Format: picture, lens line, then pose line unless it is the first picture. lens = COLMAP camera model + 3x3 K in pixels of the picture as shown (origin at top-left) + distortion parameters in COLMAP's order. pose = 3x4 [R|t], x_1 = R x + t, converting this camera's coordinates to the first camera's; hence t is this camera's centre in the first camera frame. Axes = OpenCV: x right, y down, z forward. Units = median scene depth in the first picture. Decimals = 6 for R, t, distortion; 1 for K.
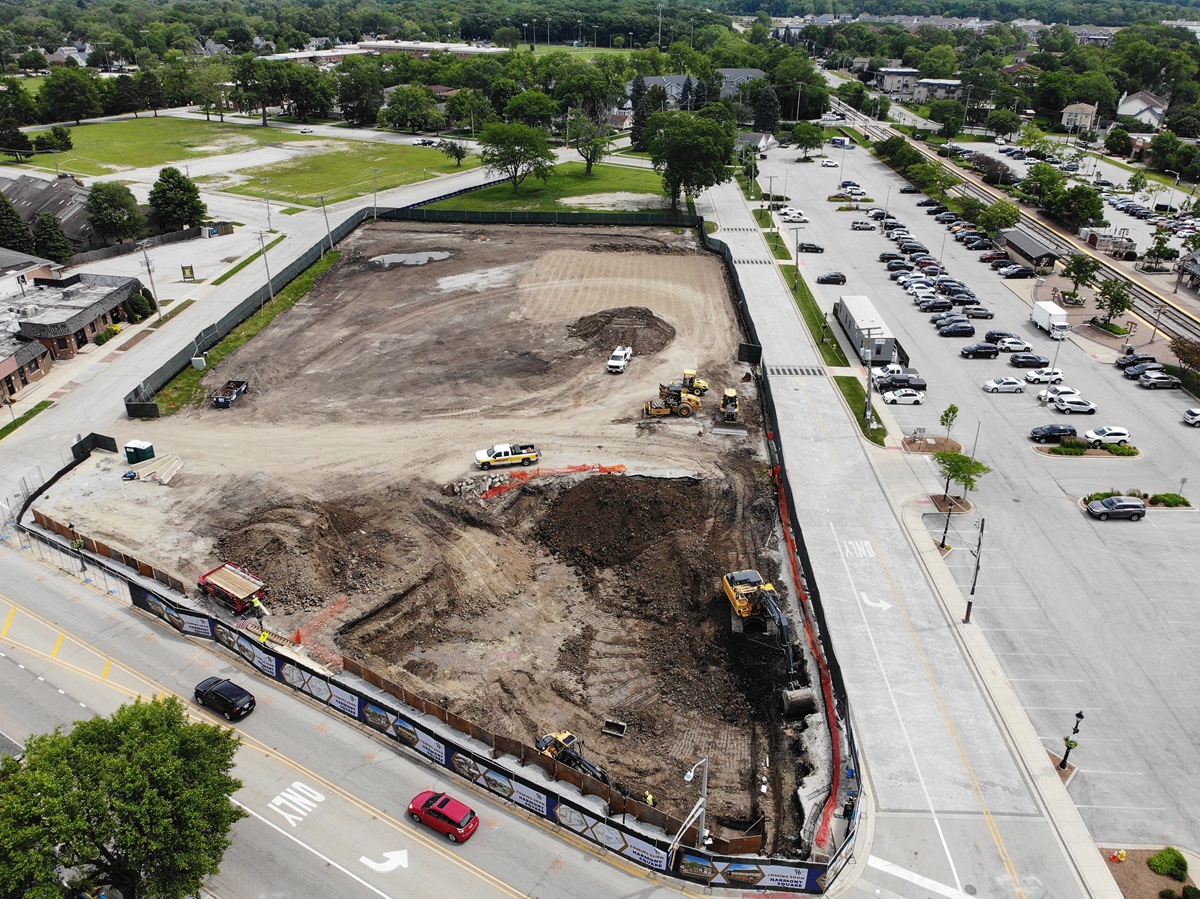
lens RADIAL K [[898.8, 0, 601.1], [0, 898.8, 441.3], [0, 0, 1]] dist [-0.009453, 0.005075]
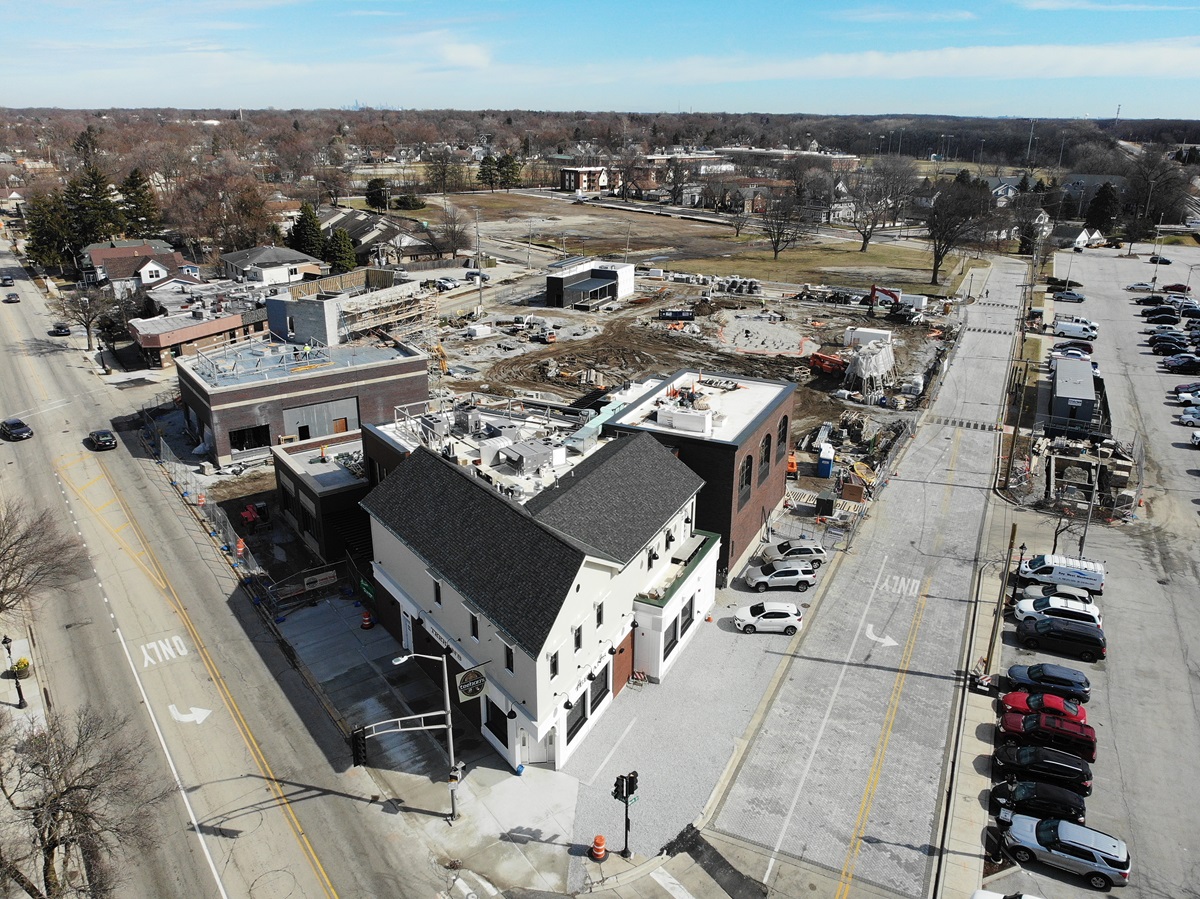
lens RADIAL K [[899.5, 0, 601.0], [0, 899.5, 441.2], [0, 0, 1]] dist [-0.015389, 0.012584]
pose [[0.919428, 0.138907, -0.367909, 0.217327], [-0.183615, 0.978937, -0.089262, 0.078475], [0.347761, 0.149623, 0.925568, 0.087380]]
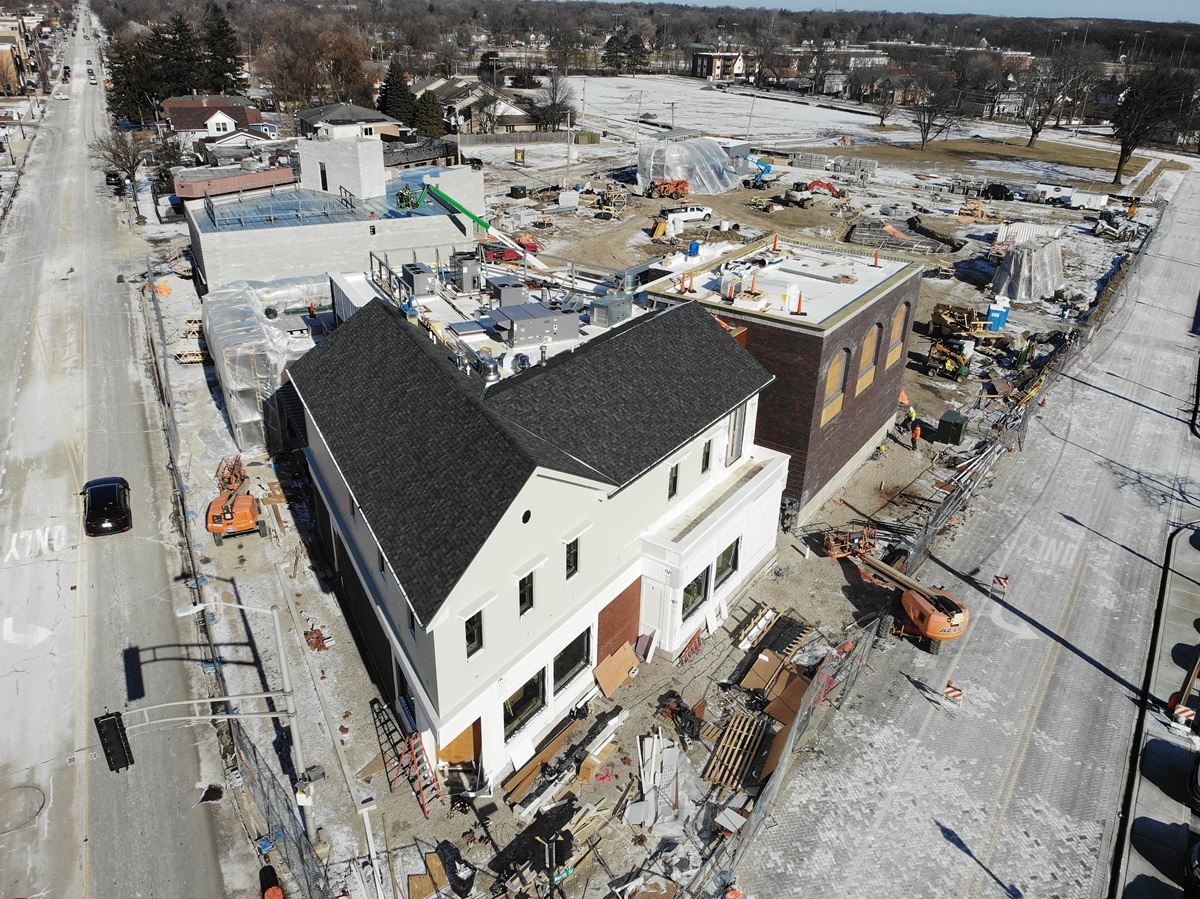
lens RADIAL K [[898.8, 0, 601.1], [0, 898.8, 441.3], [0, 0, 1]] dist [-0.009453, 0.005075]
pose [[0.849505, 0.247624, -0.465857, 0.200280], [-0.262327, 0.964371, 0.034245, 0.074405], [0.457739, 0.093116, 0.884197, 0.242464]]
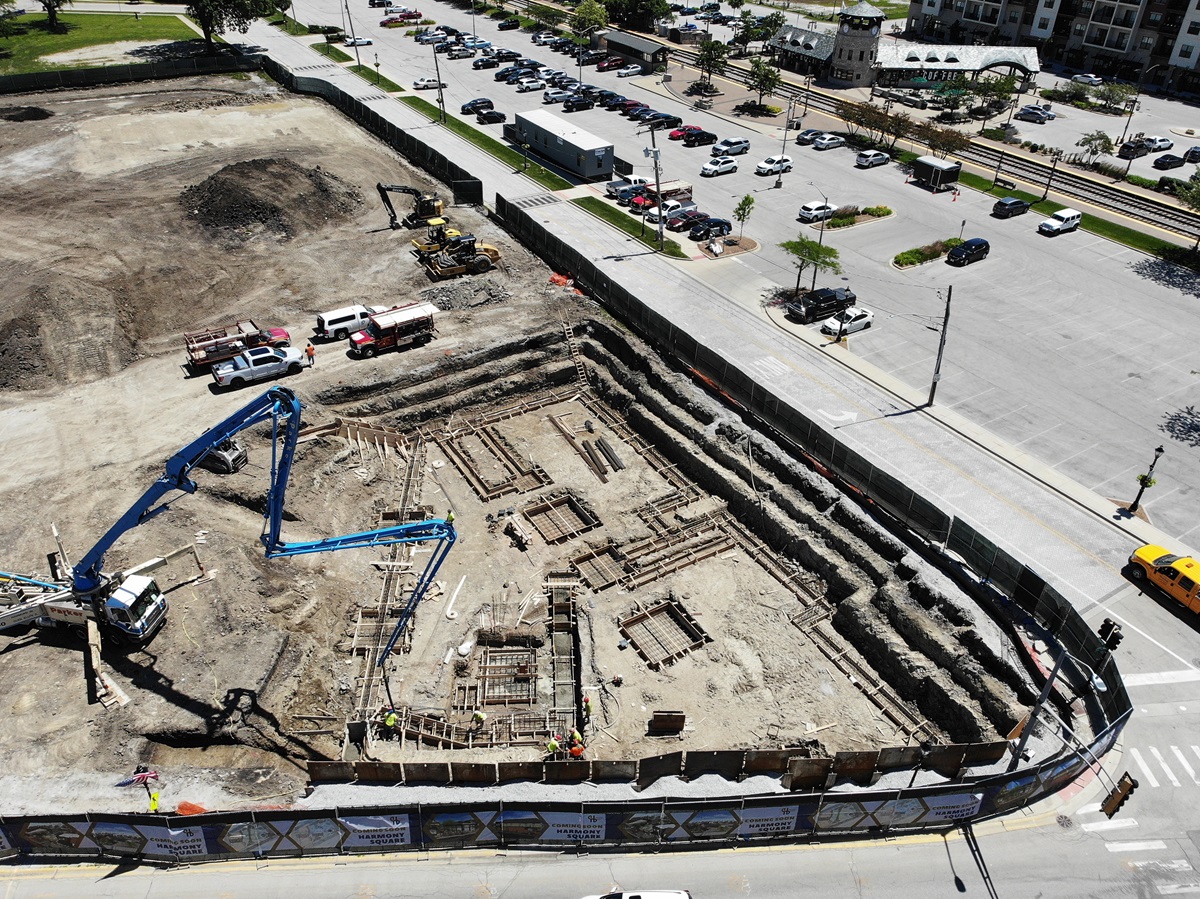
lens RADIAL K [[898.8, 0, 601.1], [0, 898.8, 441.3], [0, 0, 1]] dist [-0.009453, 0.005075]
pose [[0.824470, -0.305869, 0.476123, -0.190988], [0.239783, 0.950905, 0.195661, -0.014048], [-0.512595, -0.047150, 0.857335, 0.232973]]
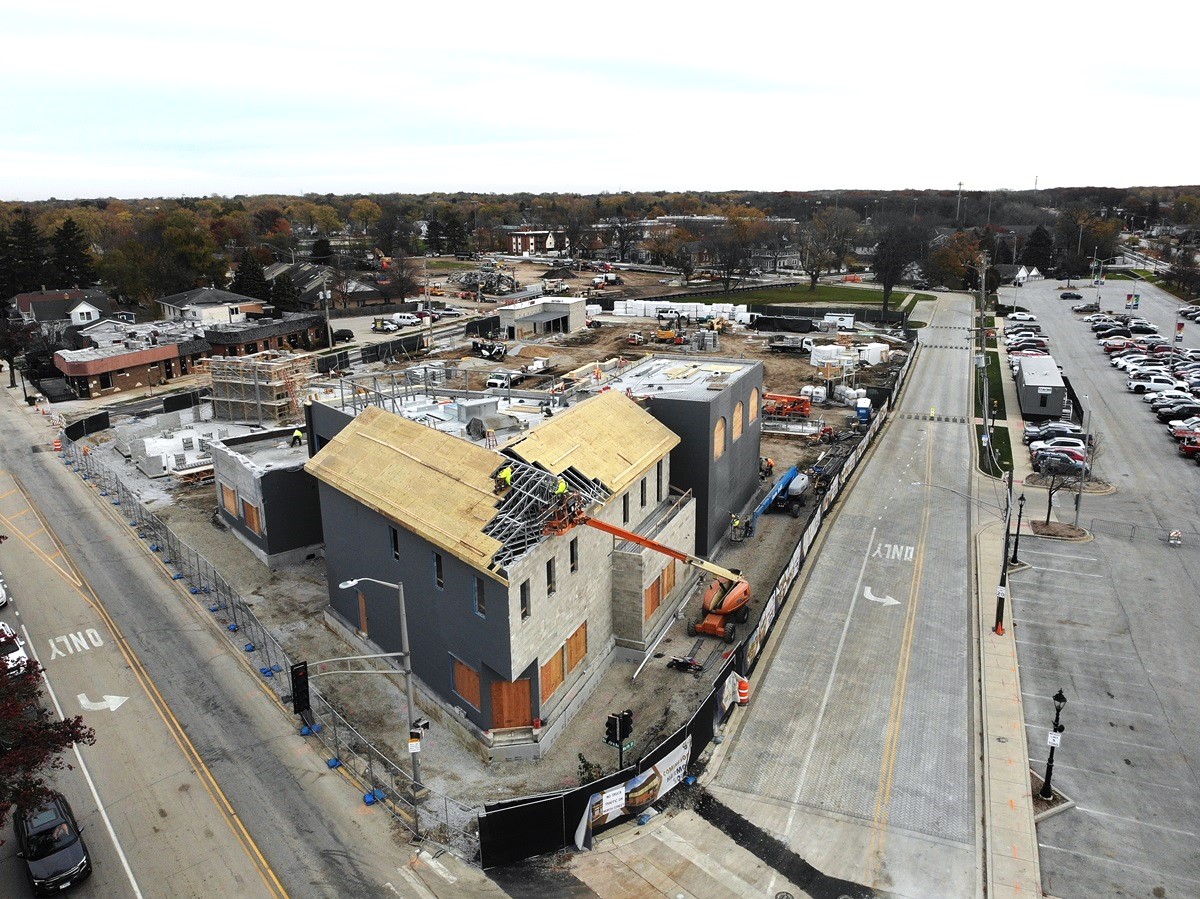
lens RADIAL K [[898.8, 0, 601.1], [0, 898.8, 441.3], [0, 0, 1]] dist [-0.009453, 0.005075]
pose [[0.941708, 0.074364, -0.328110, 0.201803], [-0.140129, 0.973341, -0.181582, 0.138036], [0.305859, 0.216975, 0.927023, 0.134352]]
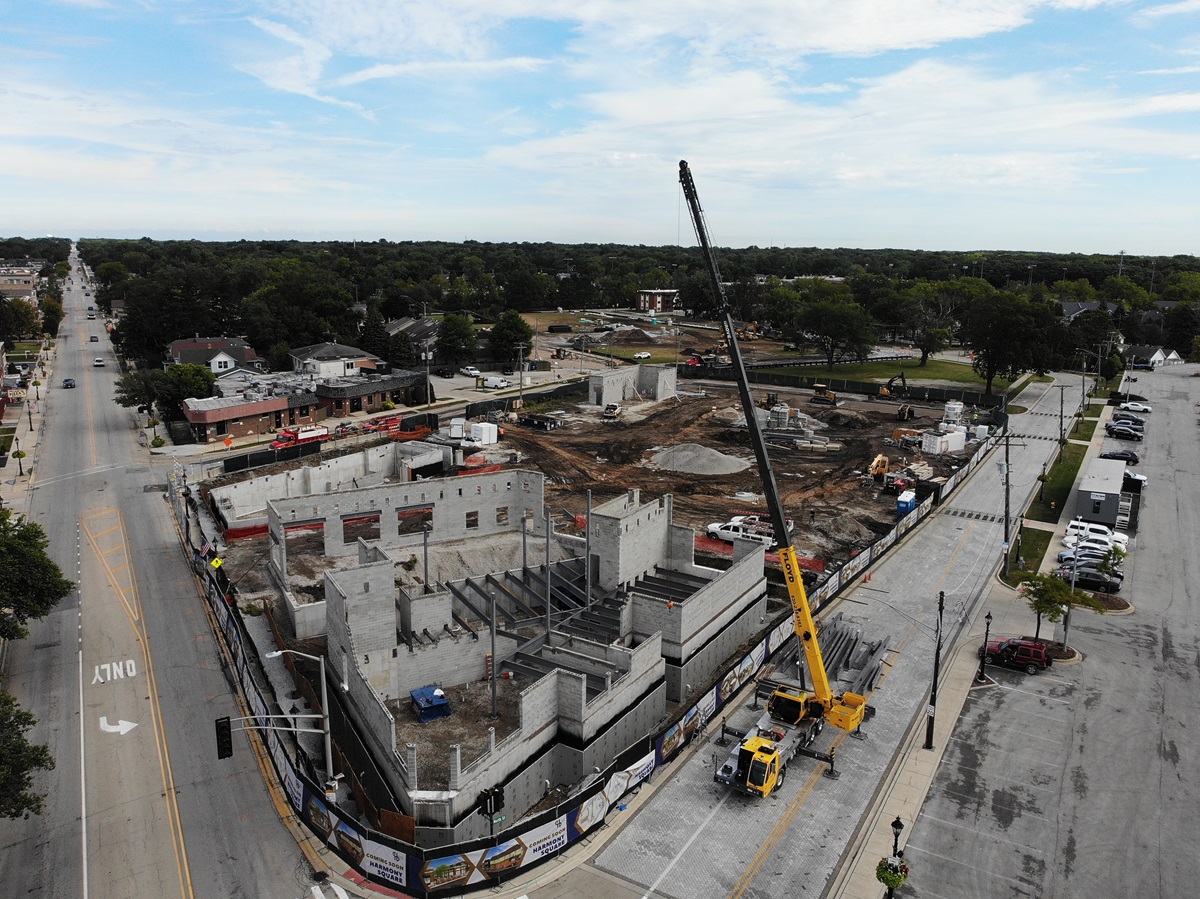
lens RADIAL K [[899.5, 0, 601.0], [0, 899.5, 441.2], [0, 0, 1]] dist [-0.015389, 0.012584]
pose [[0.873348, 0.110816, -0.474325, 0.297184], [-0.231600, 0.951134, -0.204219, 0.105938], [0.428516, 0.288207, 0.856336, 0.120632]]
